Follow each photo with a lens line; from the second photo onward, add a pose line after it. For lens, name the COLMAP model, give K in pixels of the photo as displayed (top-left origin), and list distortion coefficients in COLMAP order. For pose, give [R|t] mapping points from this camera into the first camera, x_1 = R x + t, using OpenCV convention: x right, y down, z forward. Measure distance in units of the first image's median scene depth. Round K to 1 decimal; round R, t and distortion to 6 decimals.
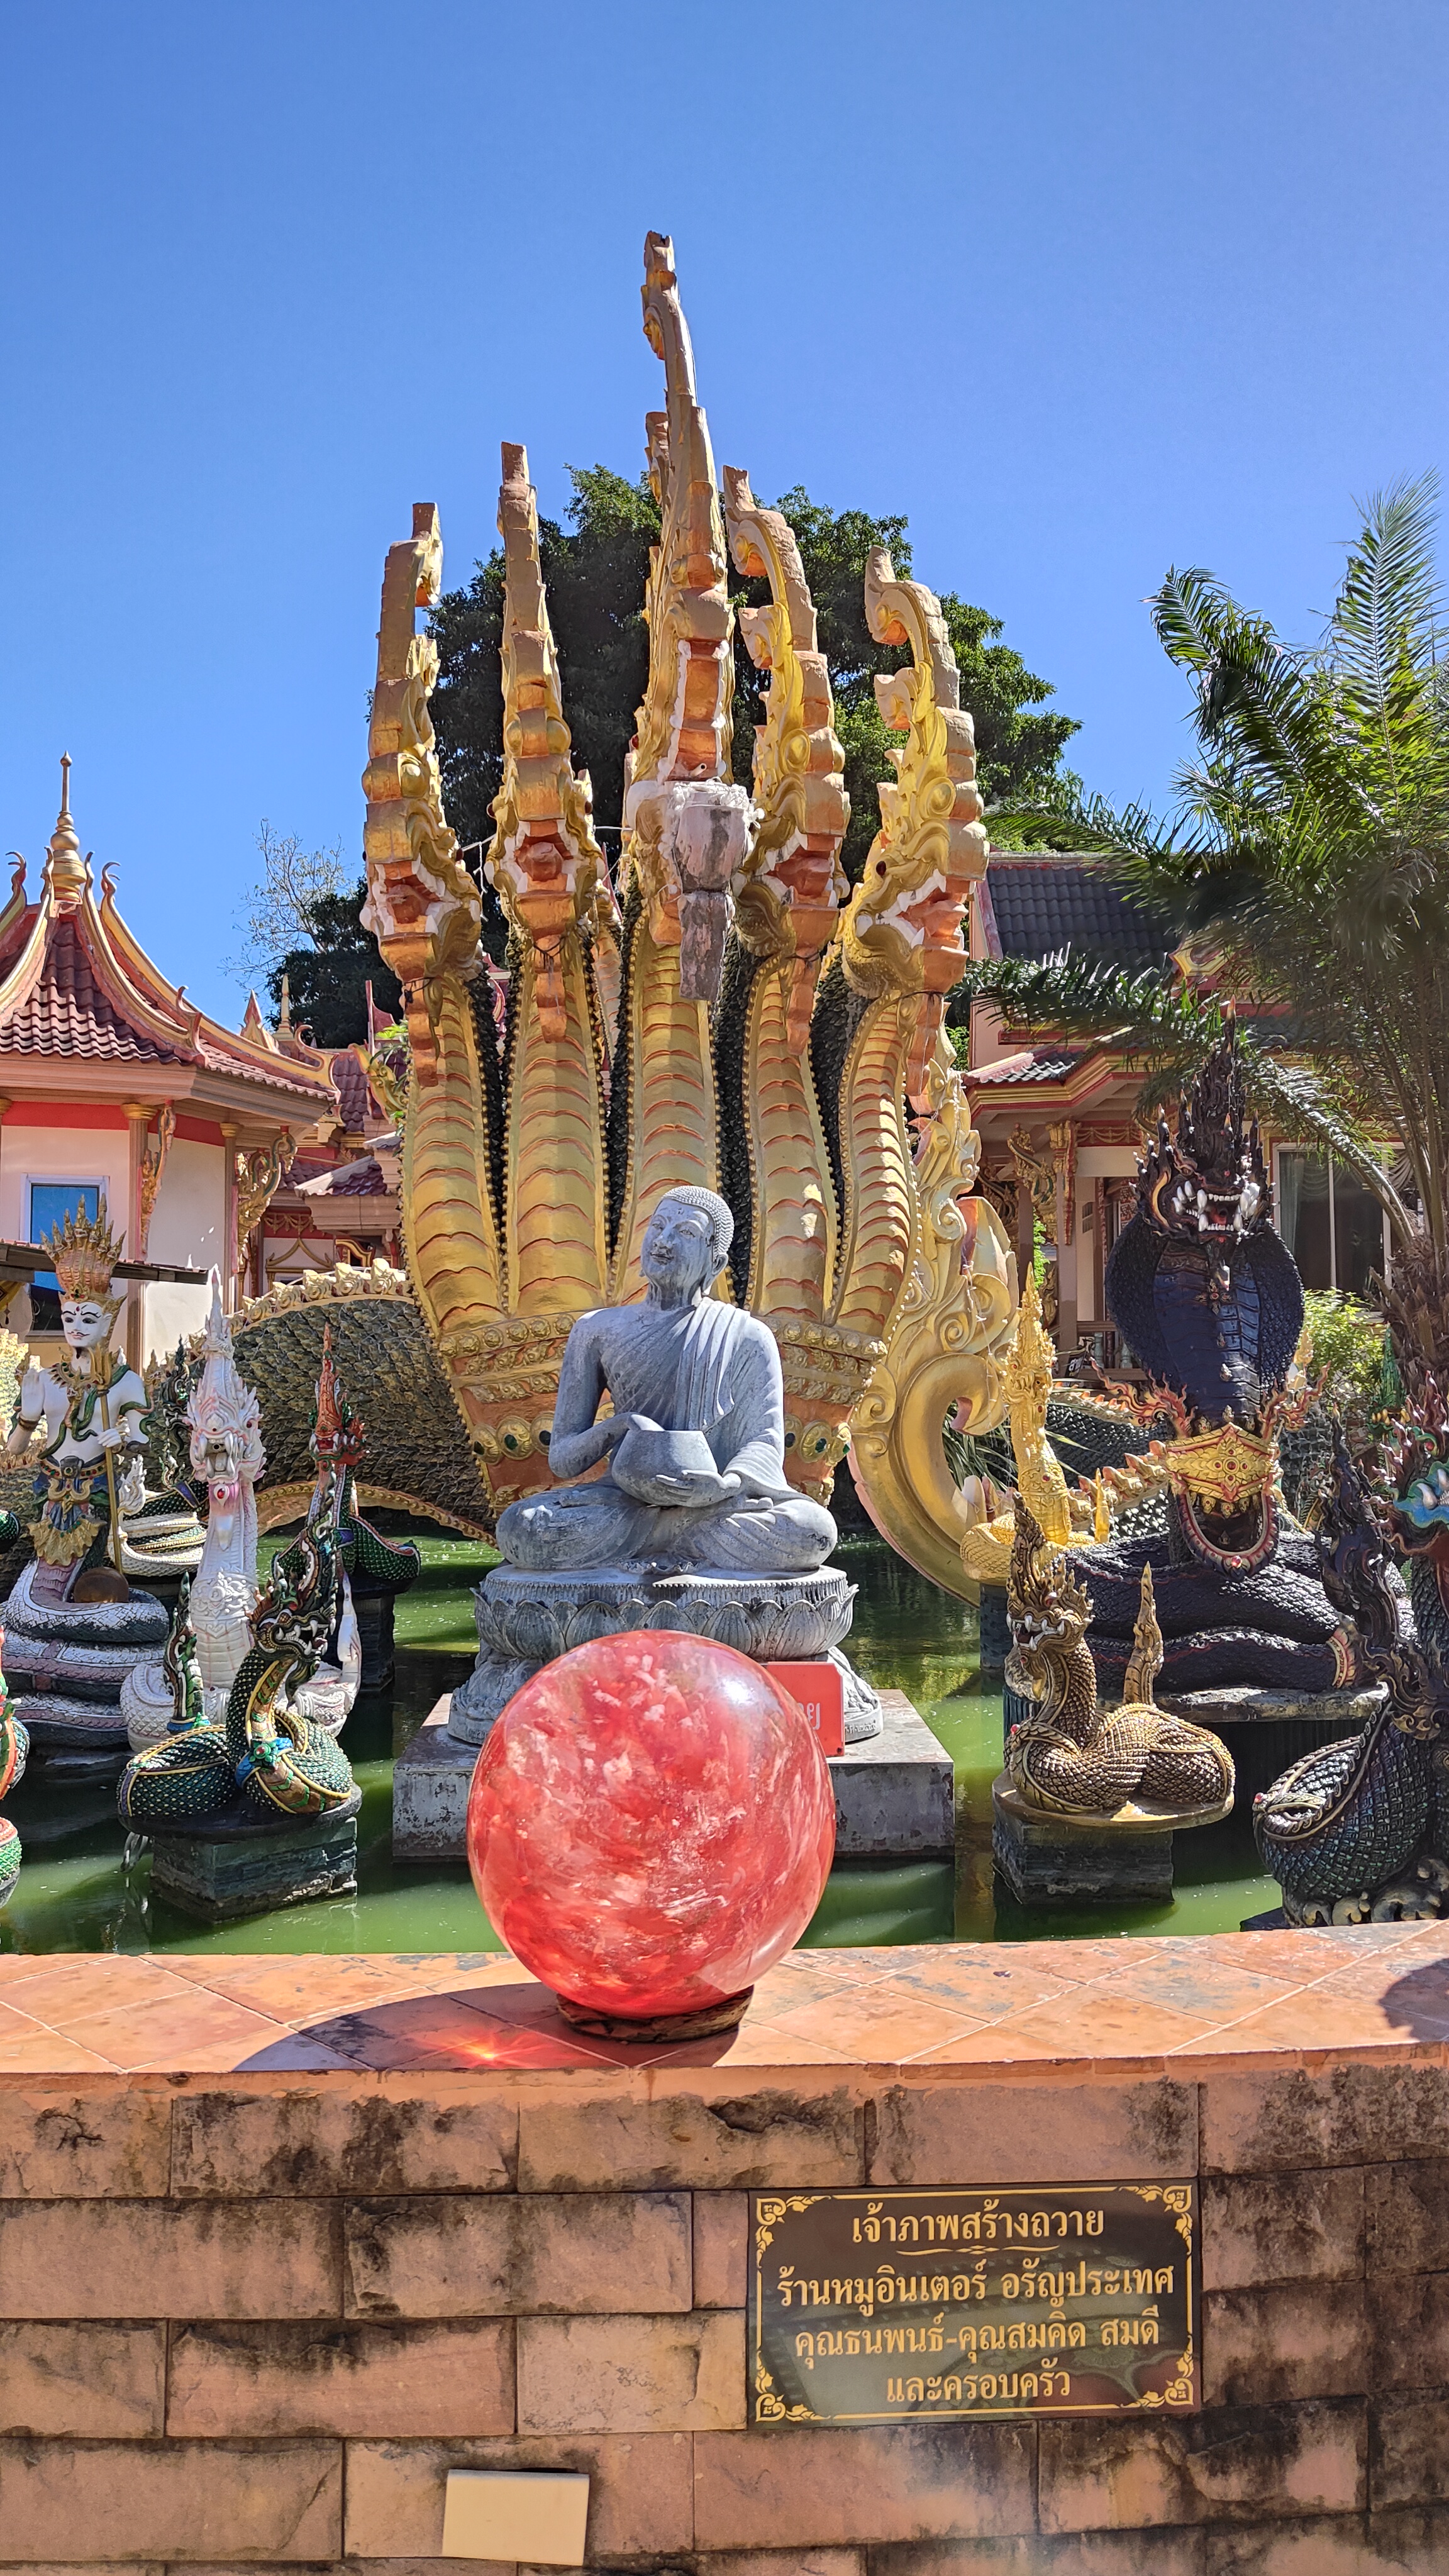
lens RADIAL K [[1806.6, 0, 720.7], [0, 1806.6, 1307.8], [0, 0, 1]] dist [-0.008330, -0.006978]
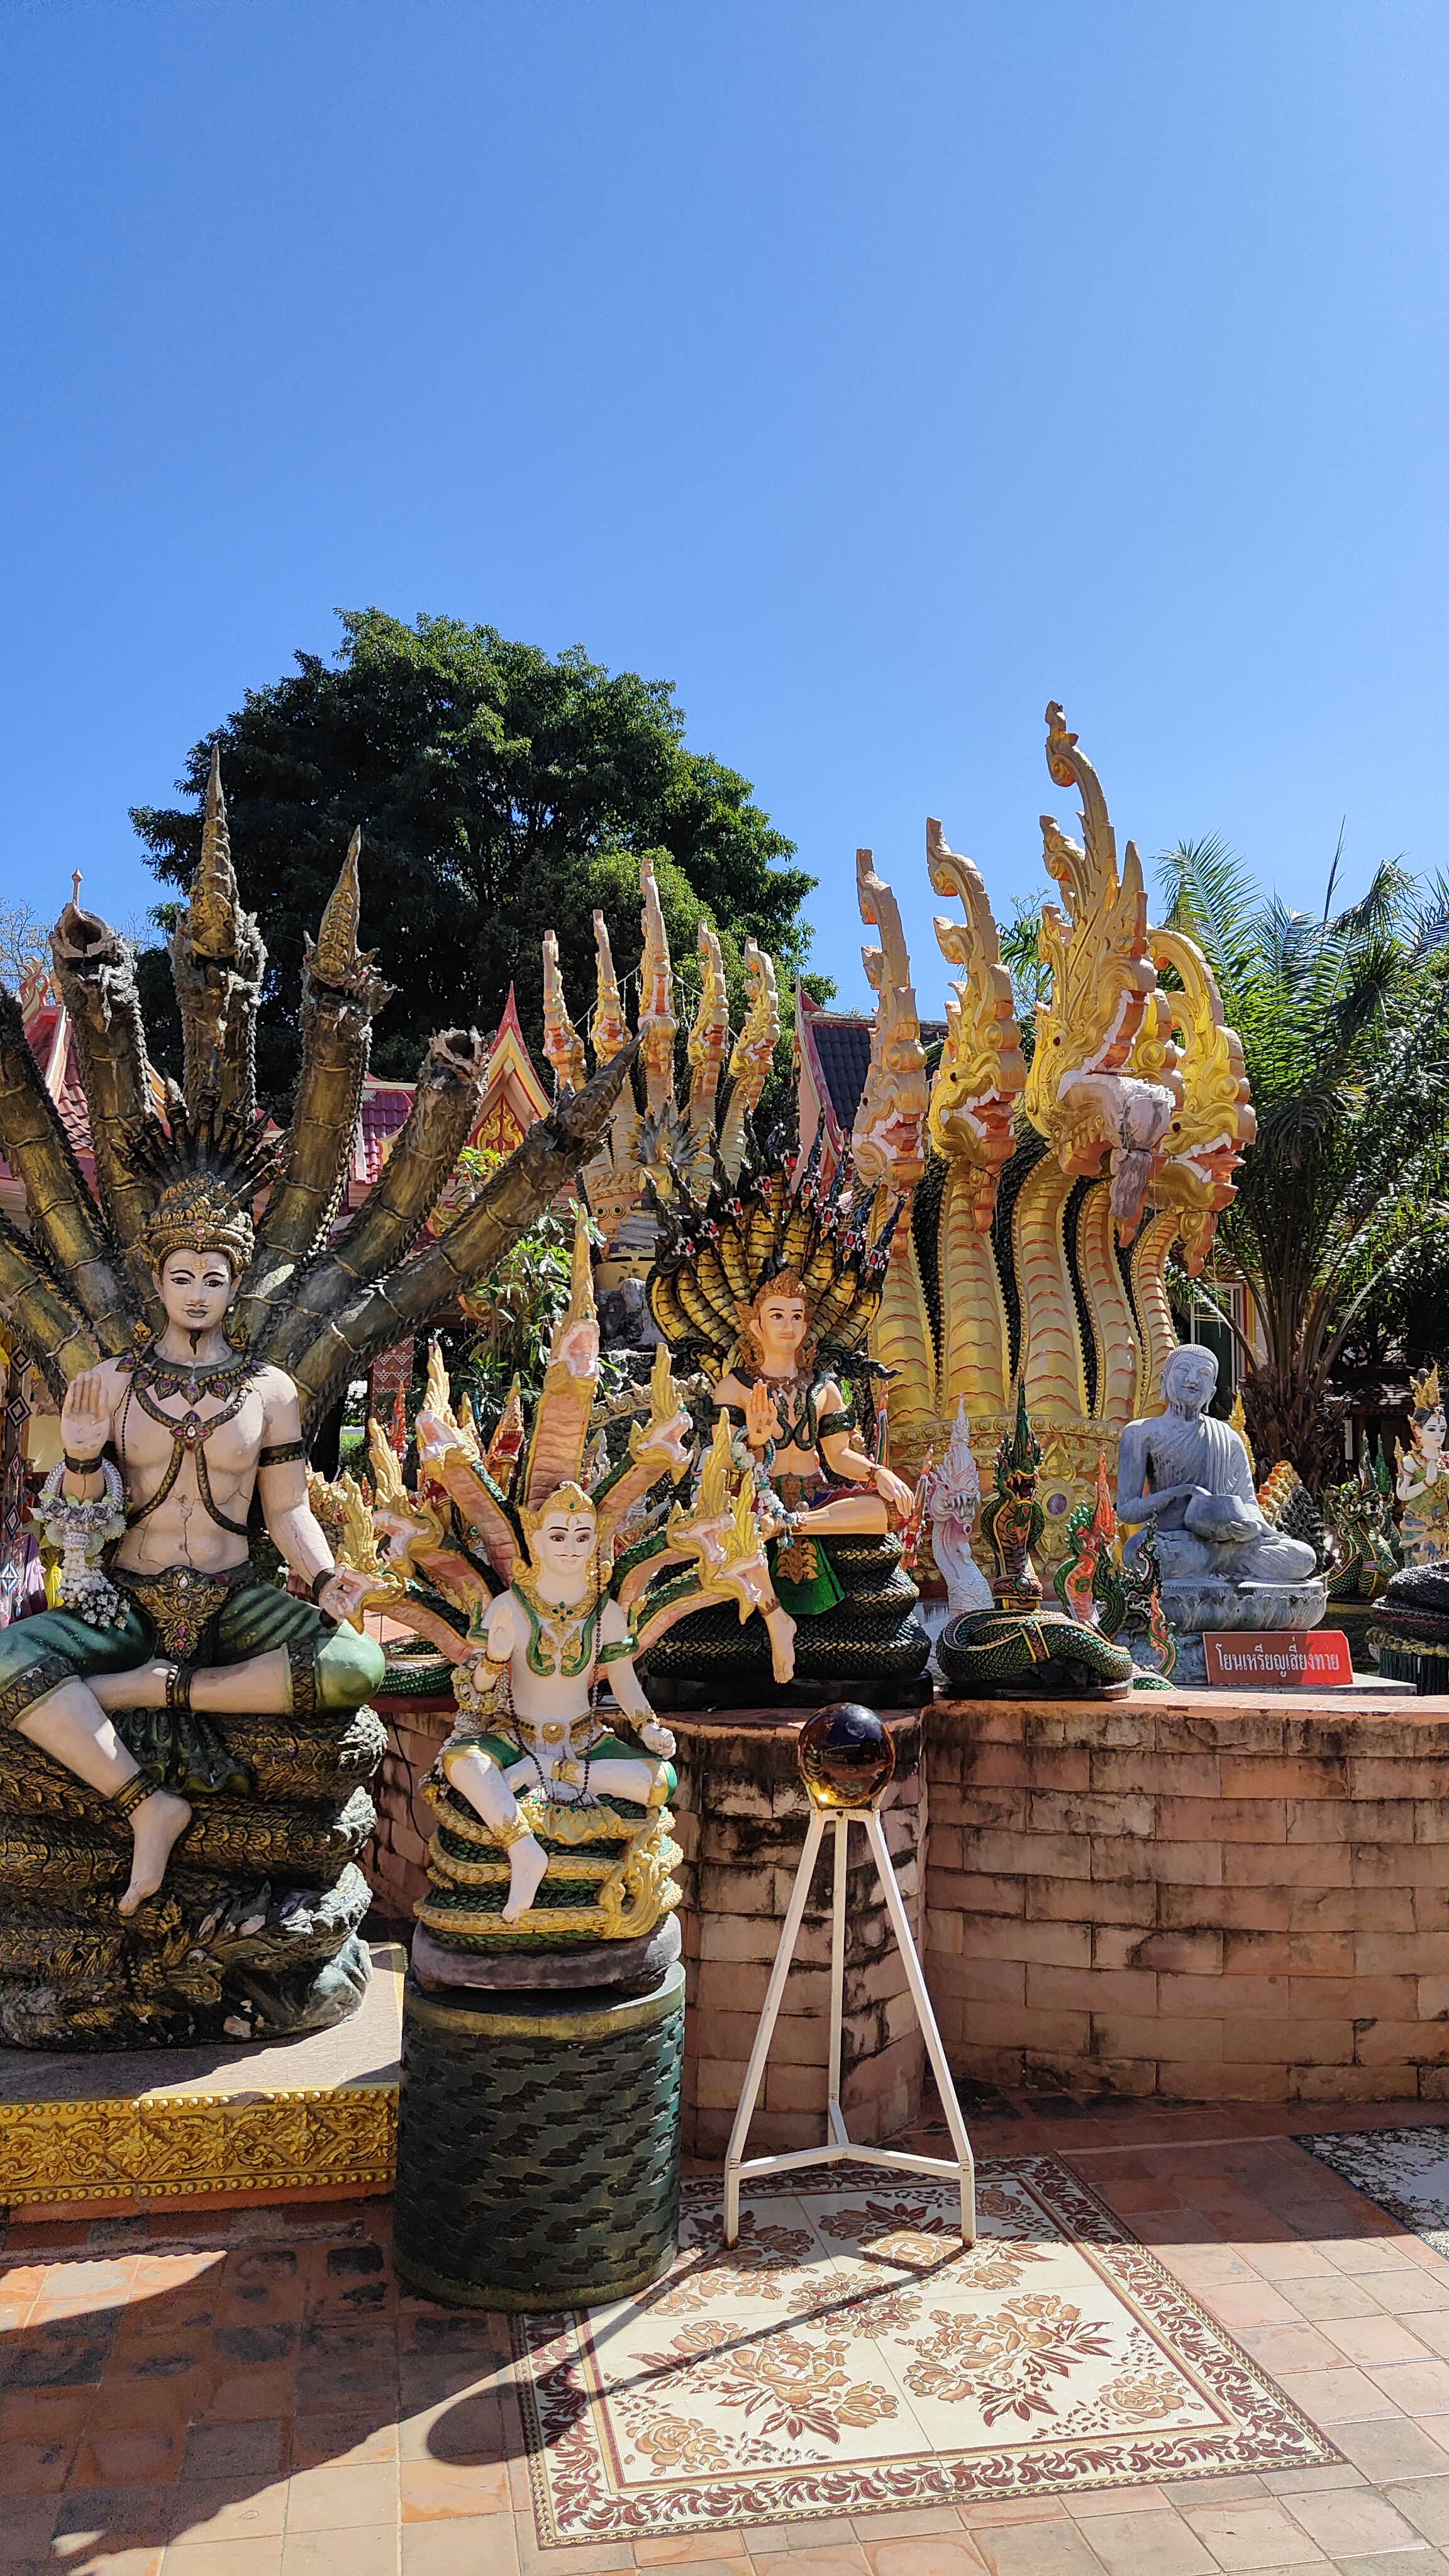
lens RADIAL K [[1806.6, 0, 729.2], [0, 1806.6, 1274.9], [0, 0, 1]] dist [-0.008330, -0.006978]
pose [[0.973846, 0.044214, 0.222864, -0.611060], [-0.028997, 0.997048, -0.071094, -0.002031], [-0.225350, 0.062772, 0.972254, -0.377489]]
